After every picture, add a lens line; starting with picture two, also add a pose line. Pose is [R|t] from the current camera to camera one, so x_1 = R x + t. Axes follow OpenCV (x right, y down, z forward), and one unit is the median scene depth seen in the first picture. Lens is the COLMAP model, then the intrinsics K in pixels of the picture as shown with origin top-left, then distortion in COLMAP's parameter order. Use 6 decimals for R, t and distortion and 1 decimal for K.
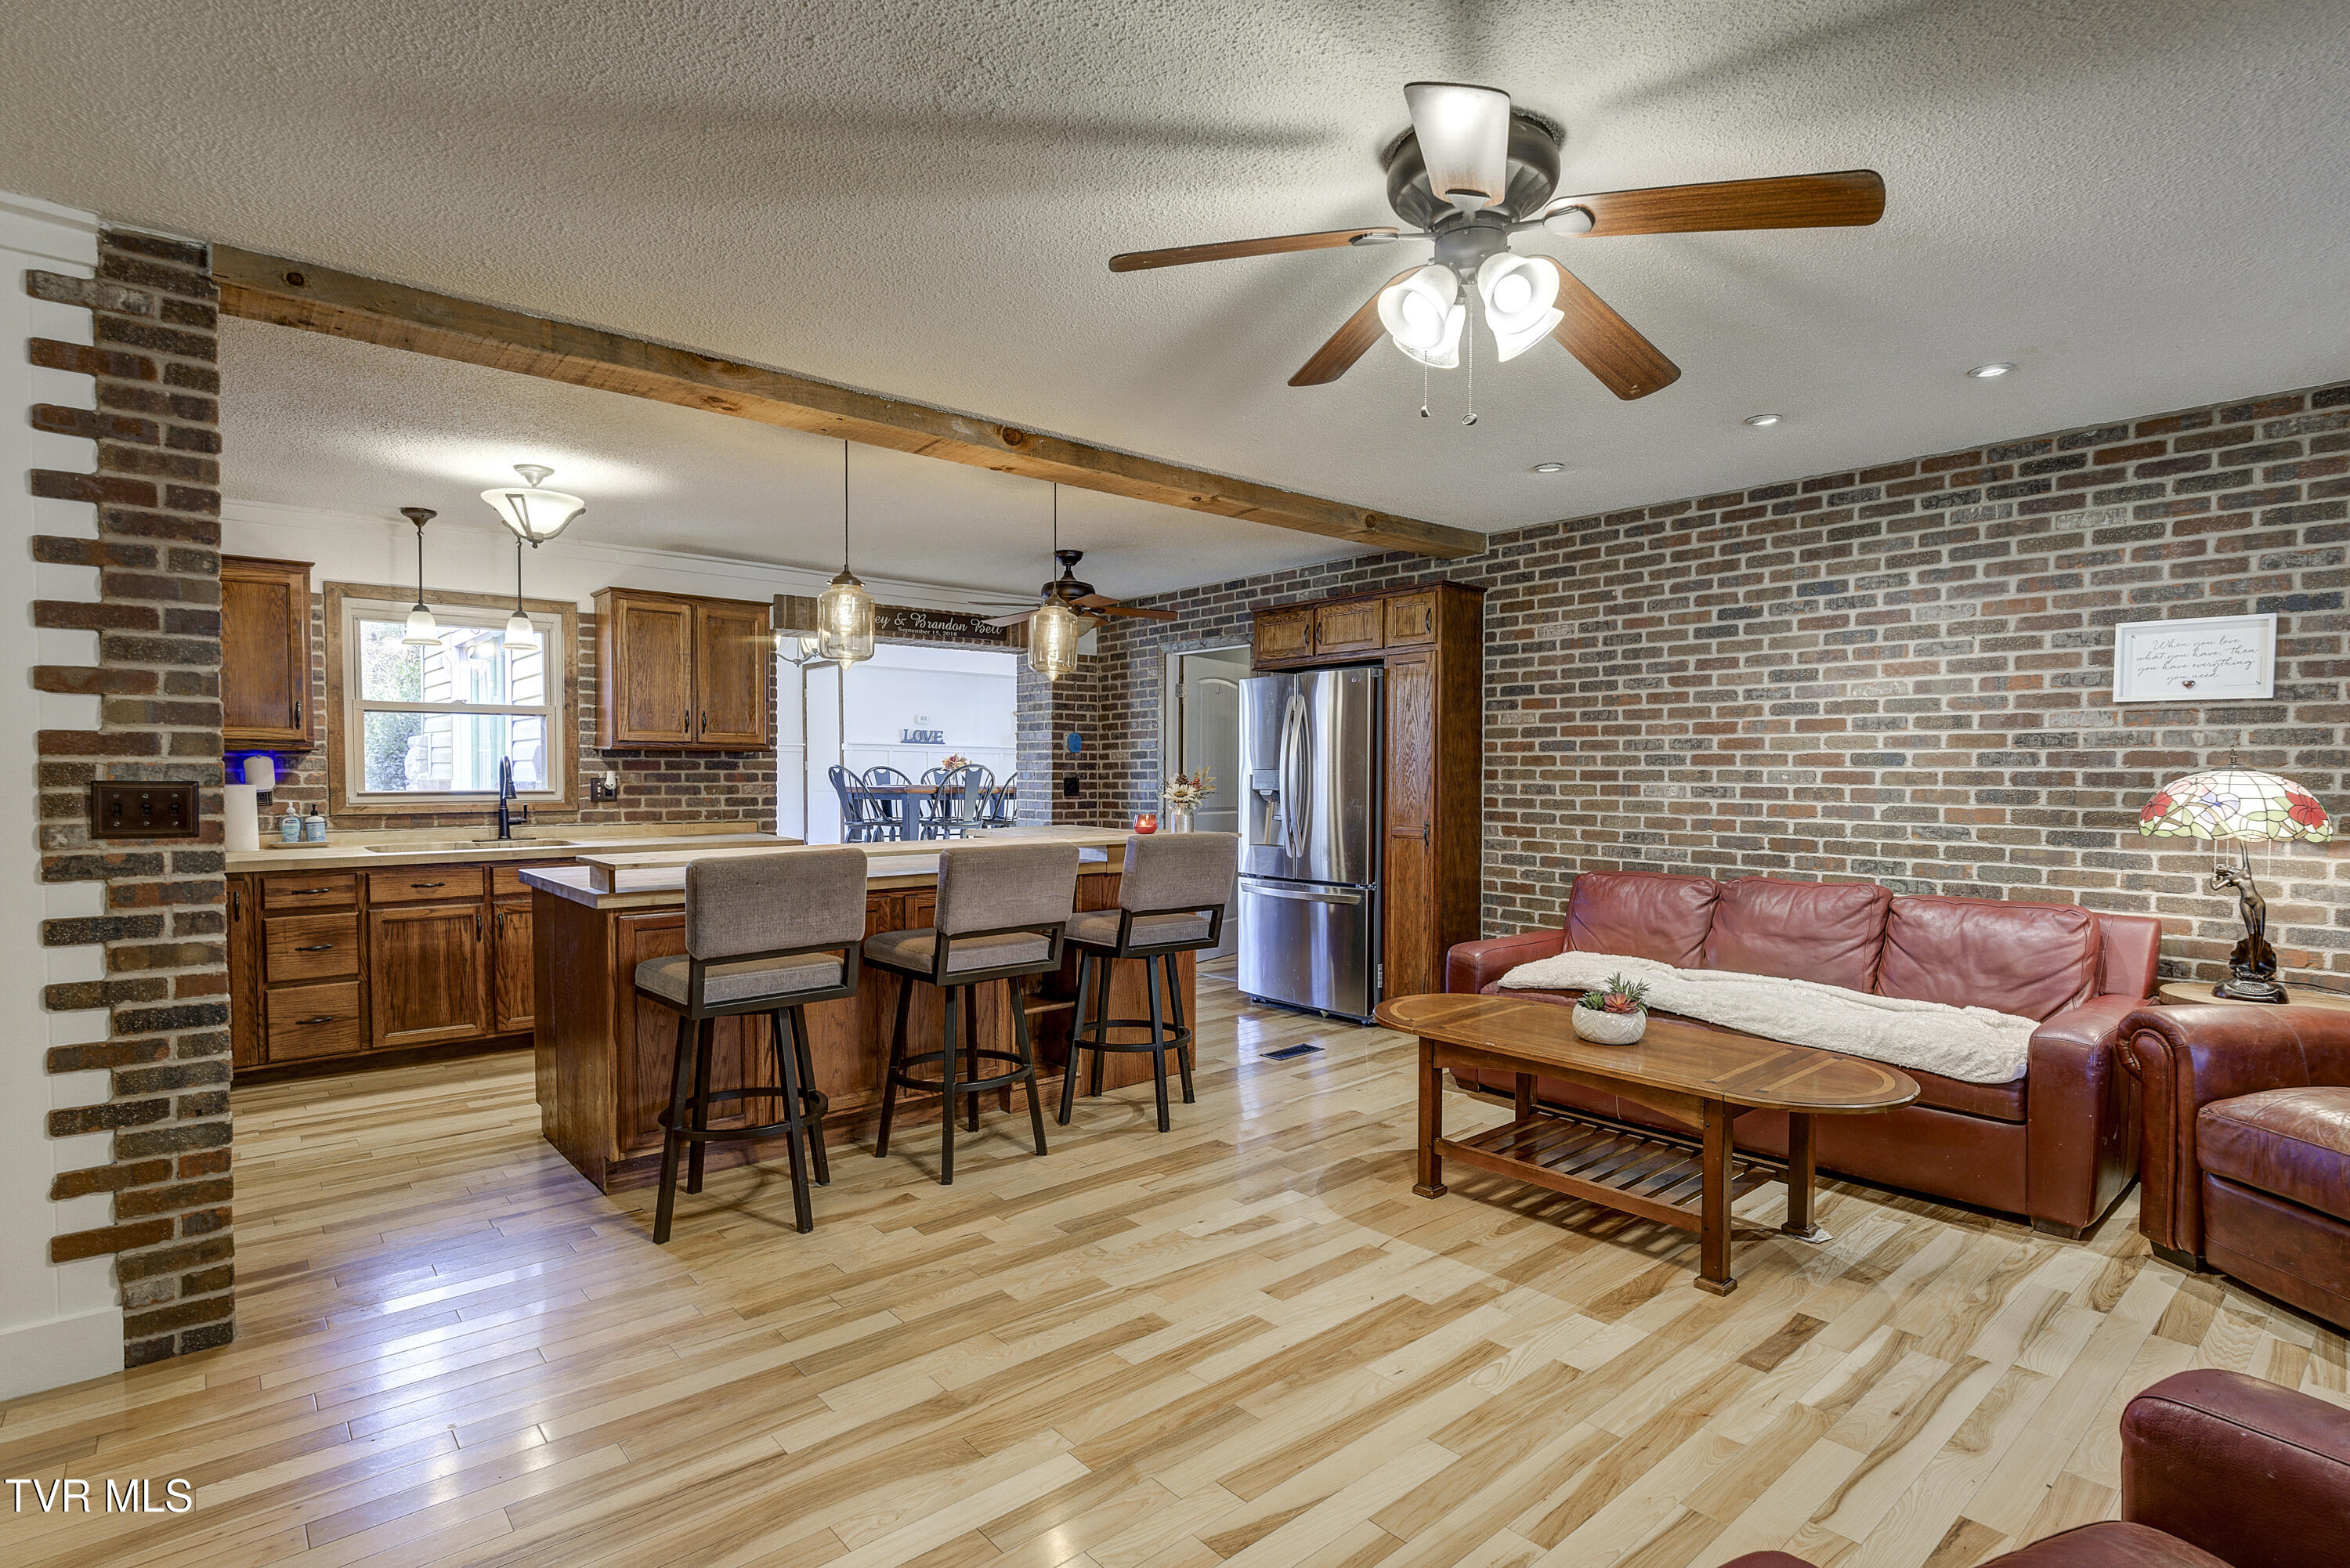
lens RADIAL K [[1144.6, 0, 1203.1], [0, 1144.6, 800.6], [0, 0, 1]] dist [-0.011317, 0.000383]
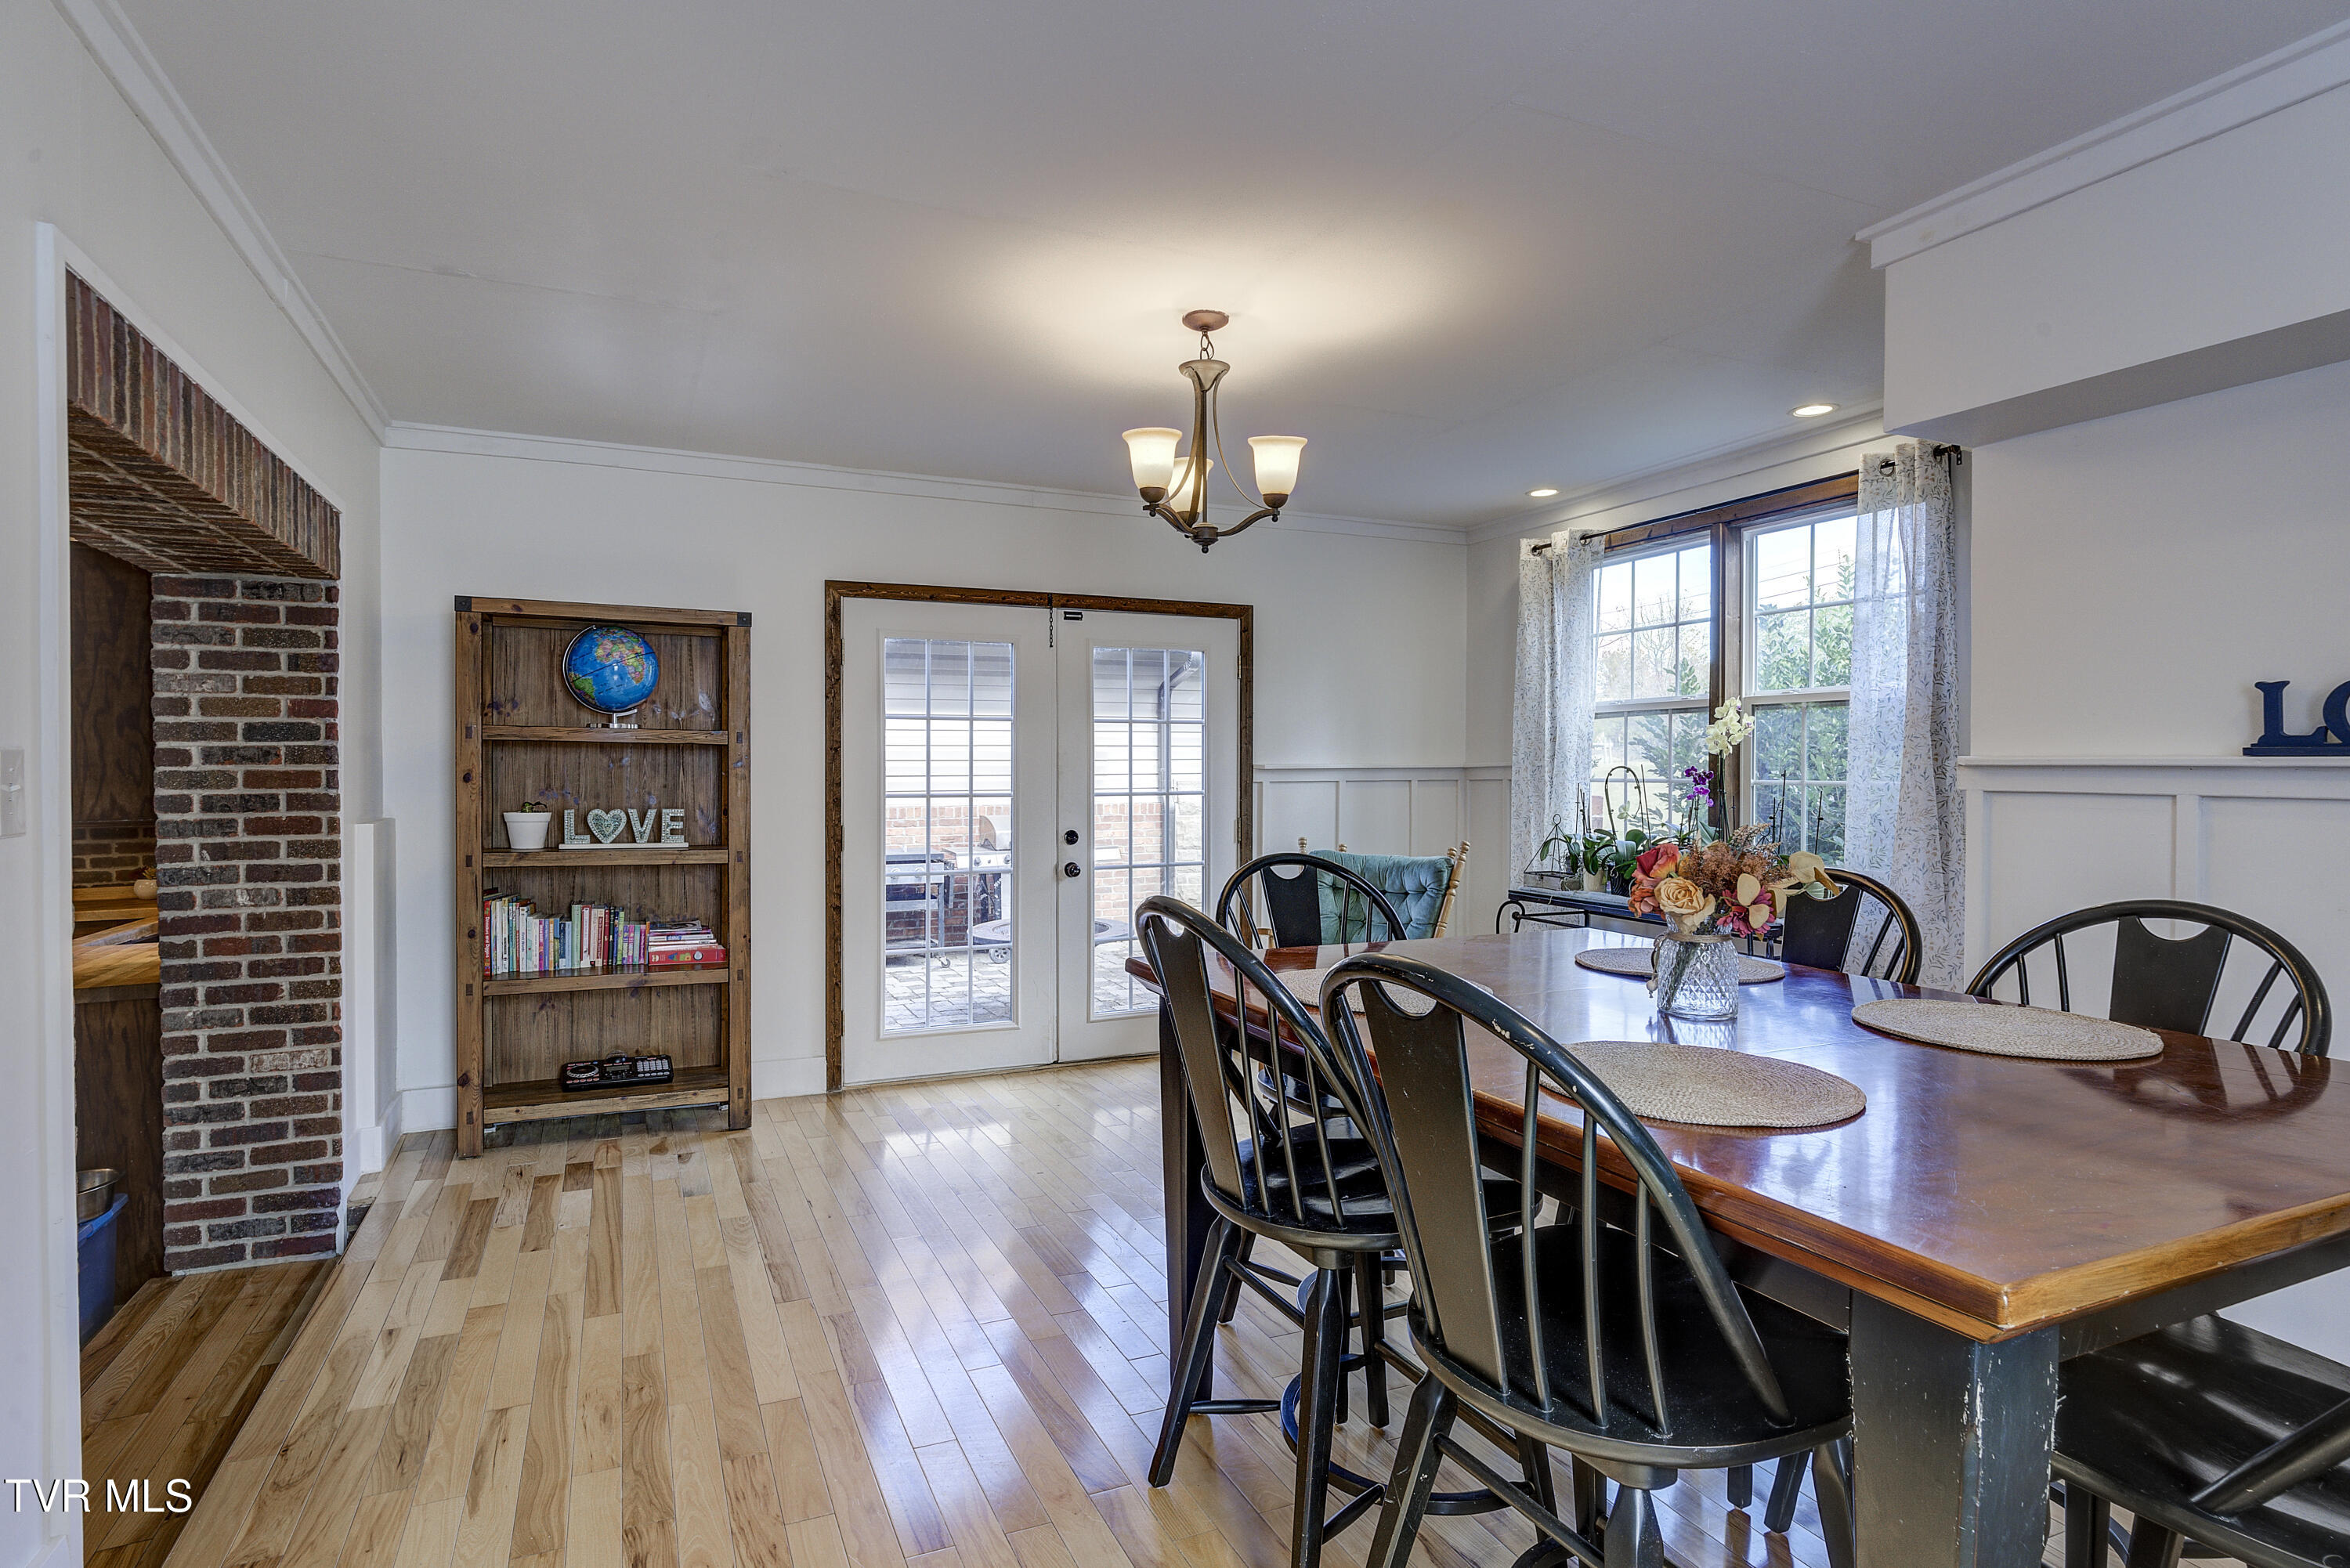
lens RADIAL K [[1206.9, 0, 1169.1], [0, 1206.9, 782.1], [0, 0, 1]] dist [-0.013416, 0.003085]
pose [[-0.315084, 0.008016, -0.949030, -0.025346], [-0.022526, 0.999619, 0.015922, -0.094911], [0.948796, 0.026395, -0.314784, 1.875645]]
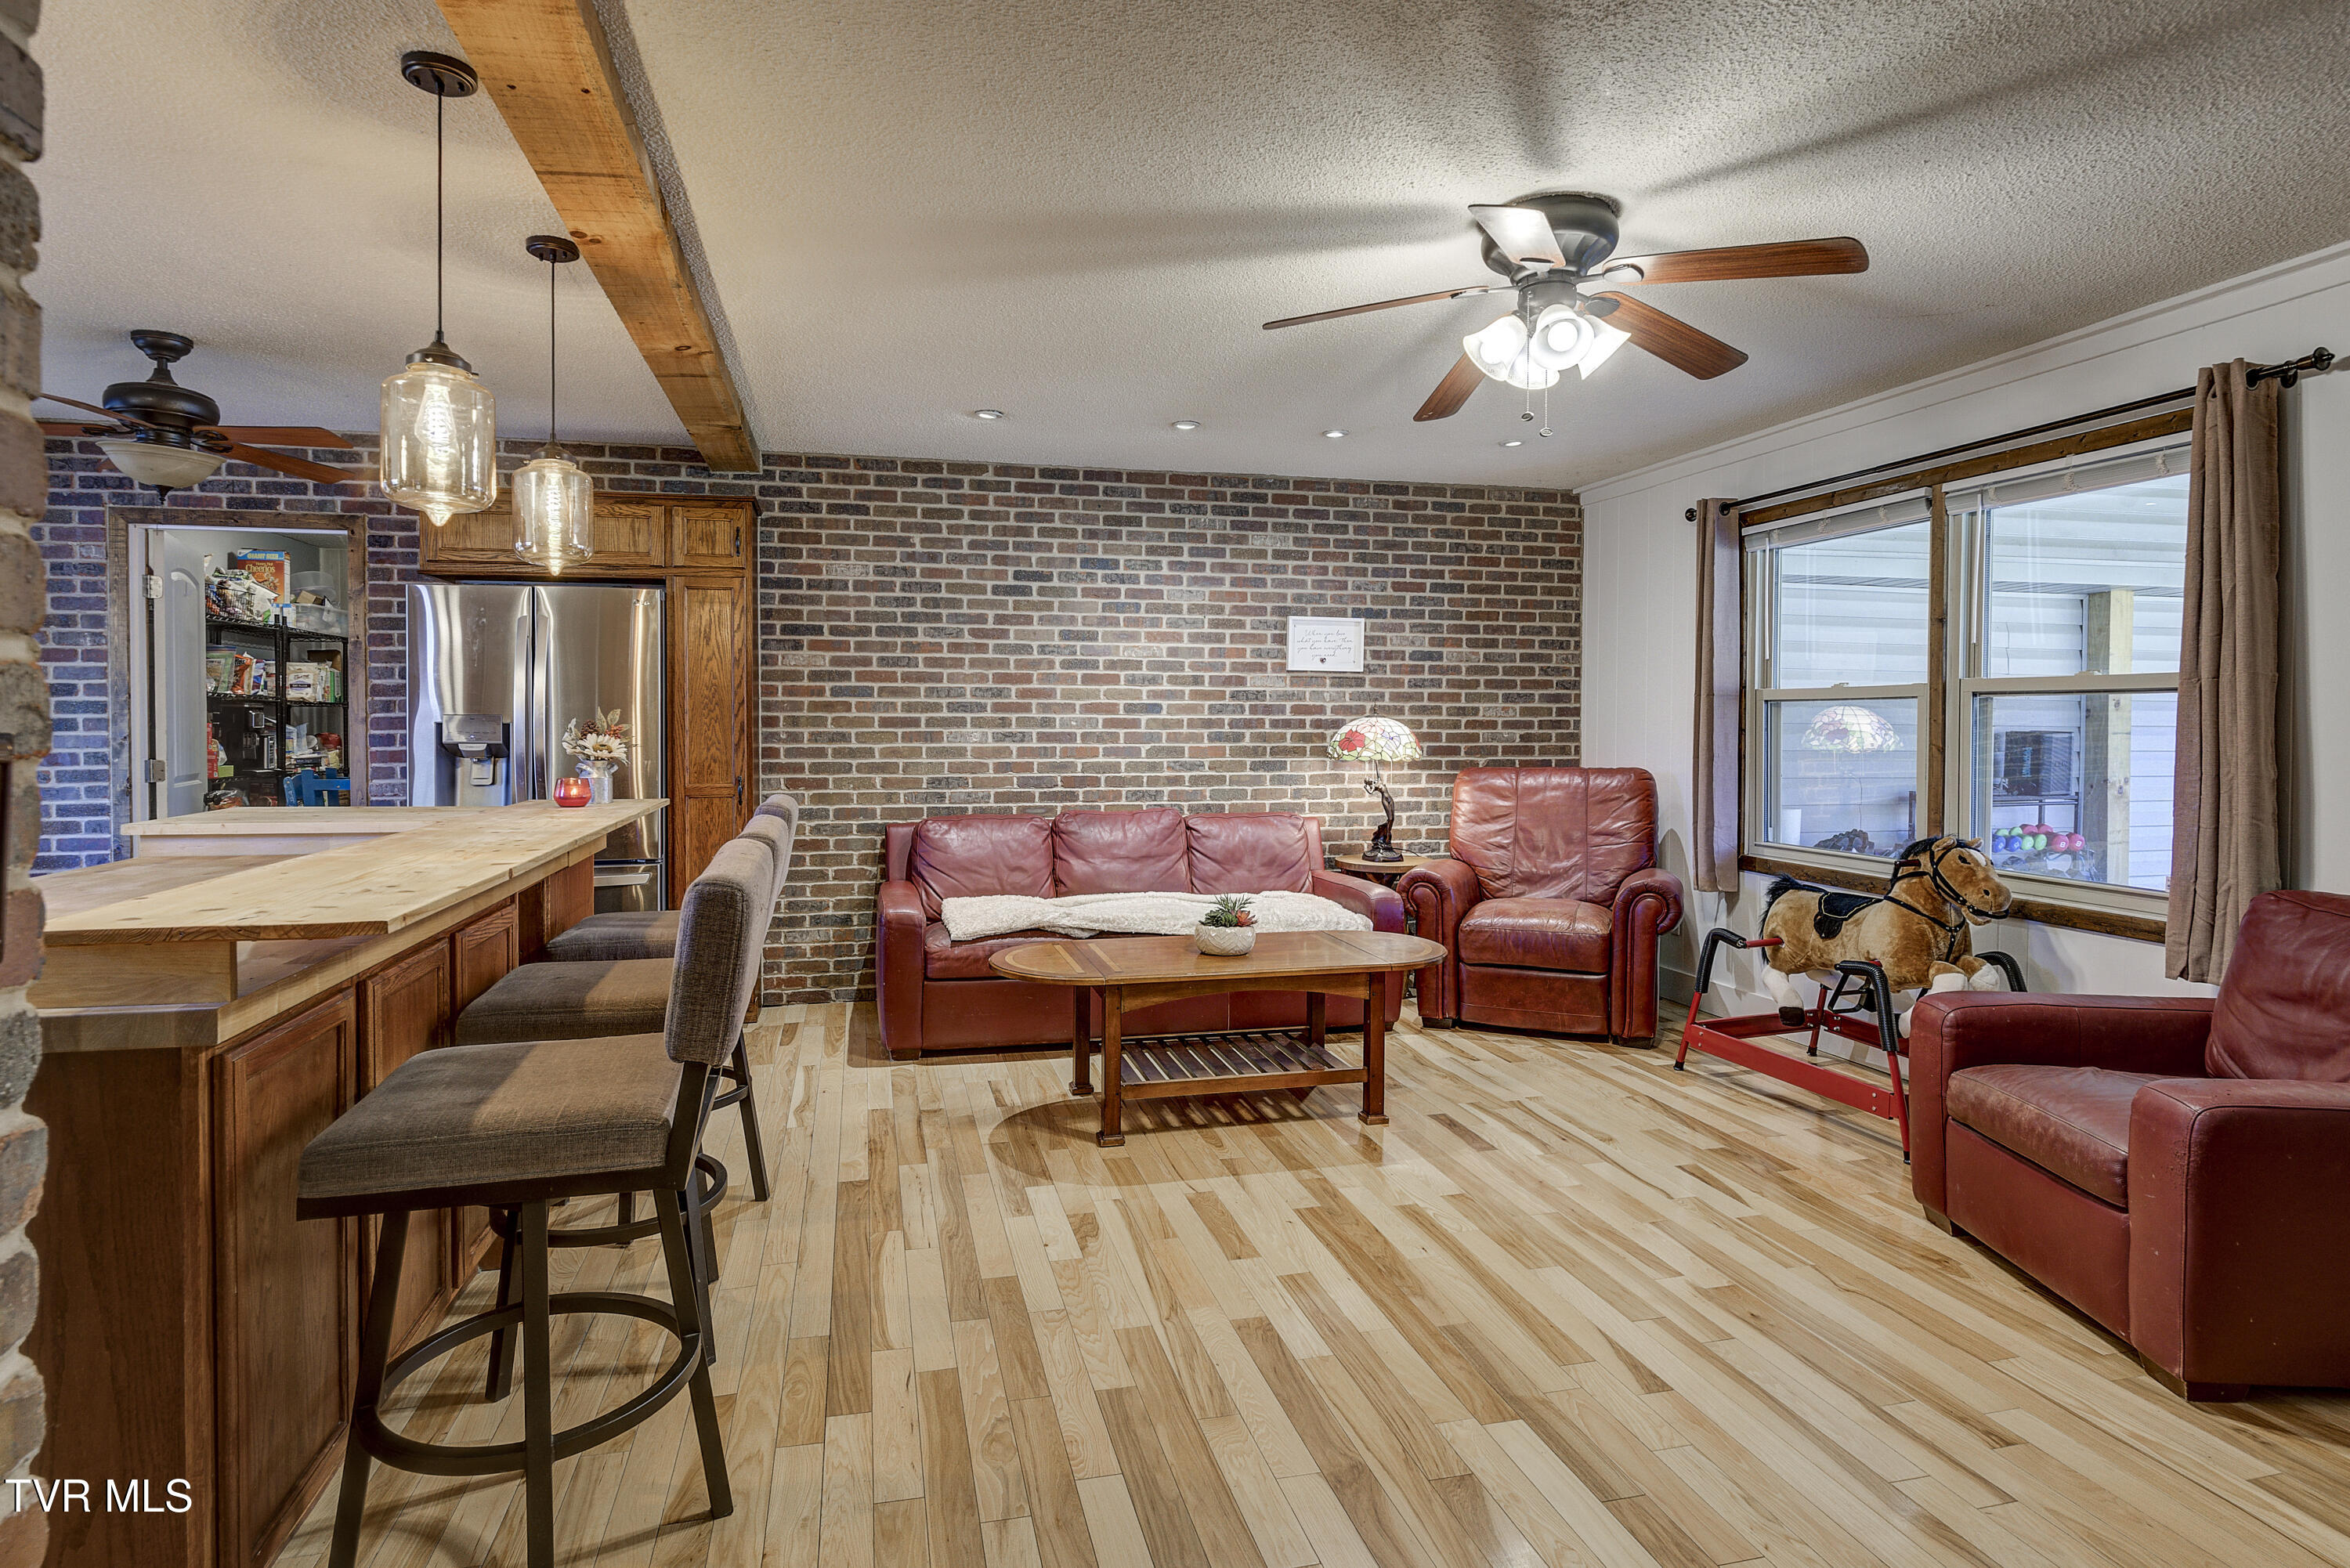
lens RADIAL K [[1206.9, 0, 1144.4], [0, 1206.9, 742.2], [0, 0, 1]] dist [-0.013416, 0.003085]
pose [[0.479514, -0.015350, 0.877400, -0.461104], [0.022353, 0.999736, 0.005274, -0.005267], [-0.877249, 0.017084, 0.479731, 0.308579]]
